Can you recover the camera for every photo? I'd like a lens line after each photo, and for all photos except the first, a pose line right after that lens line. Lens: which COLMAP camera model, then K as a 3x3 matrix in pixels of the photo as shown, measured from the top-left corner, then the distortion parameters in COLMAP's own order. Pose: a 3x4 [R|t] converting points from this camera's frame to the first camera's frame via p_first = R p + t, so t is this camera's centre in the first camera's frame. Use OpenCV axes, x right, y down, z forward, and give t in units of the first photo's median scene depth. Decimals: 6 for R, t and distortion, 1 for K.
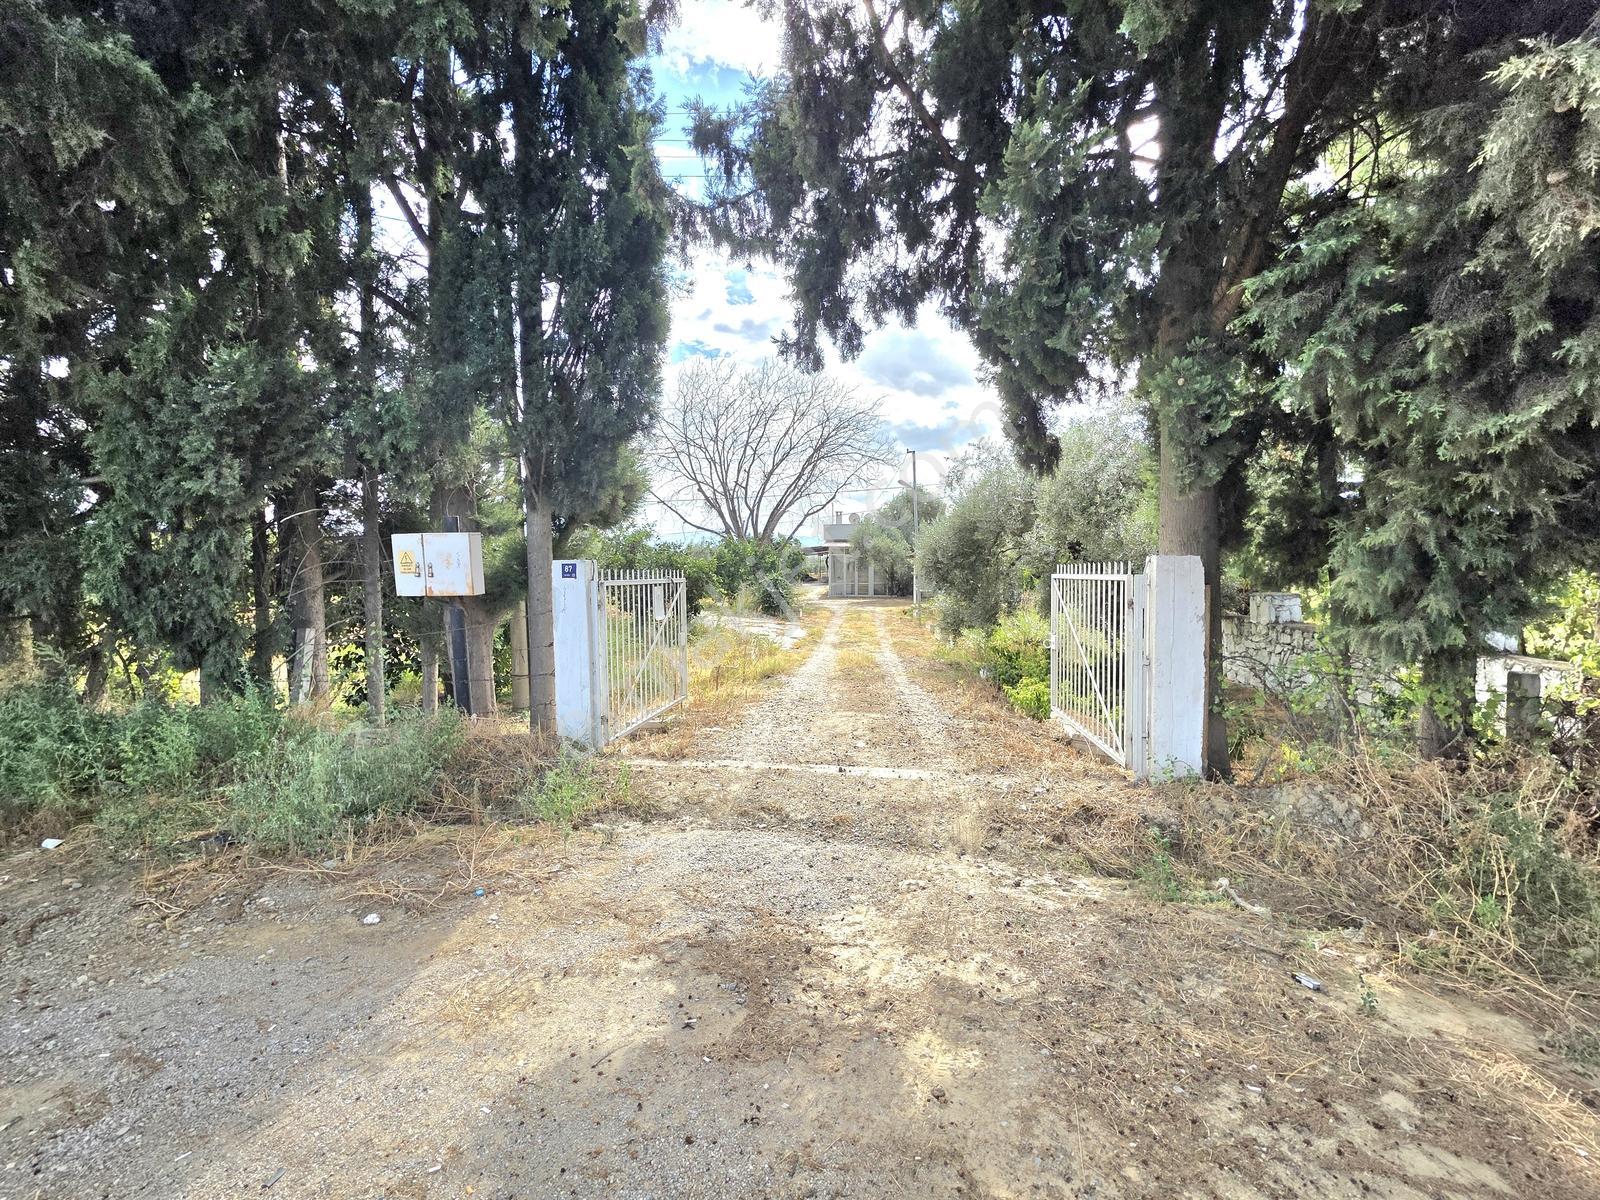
lens RADIAL K [[644.8, 0, 802.0], [0, 644.8, 586.4], [0, 0, 1]] dist [0.000338, 0.000625]
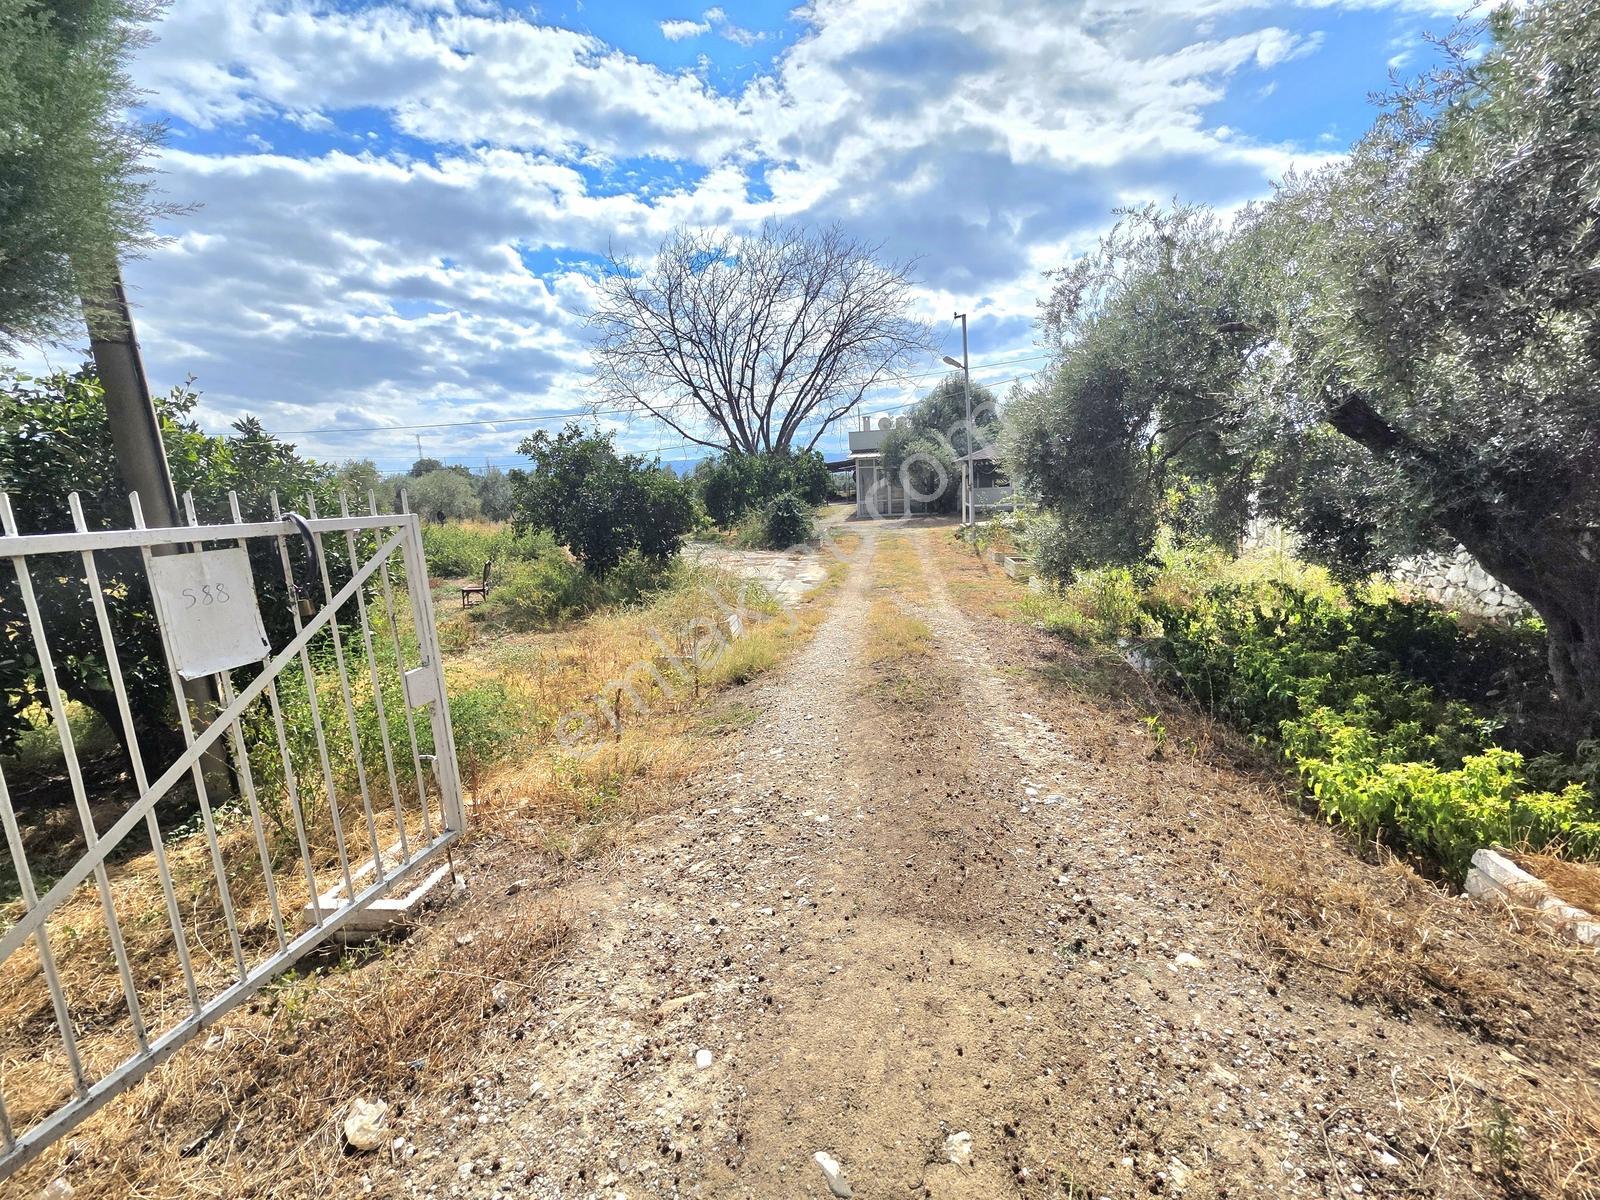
lens RADIAL K [[644.8, 0, 802.0], [0, 644.8, 586.4], [0, 0, 1]] dist [0.000338, 0.000625]
pose [[0.997805, -0.039678, -0.053008, 0.010504], [0.045920, 0.991435, 0.122263, -0.001454], [0.047703, -0.124428, 0.991081, 0.153273]]
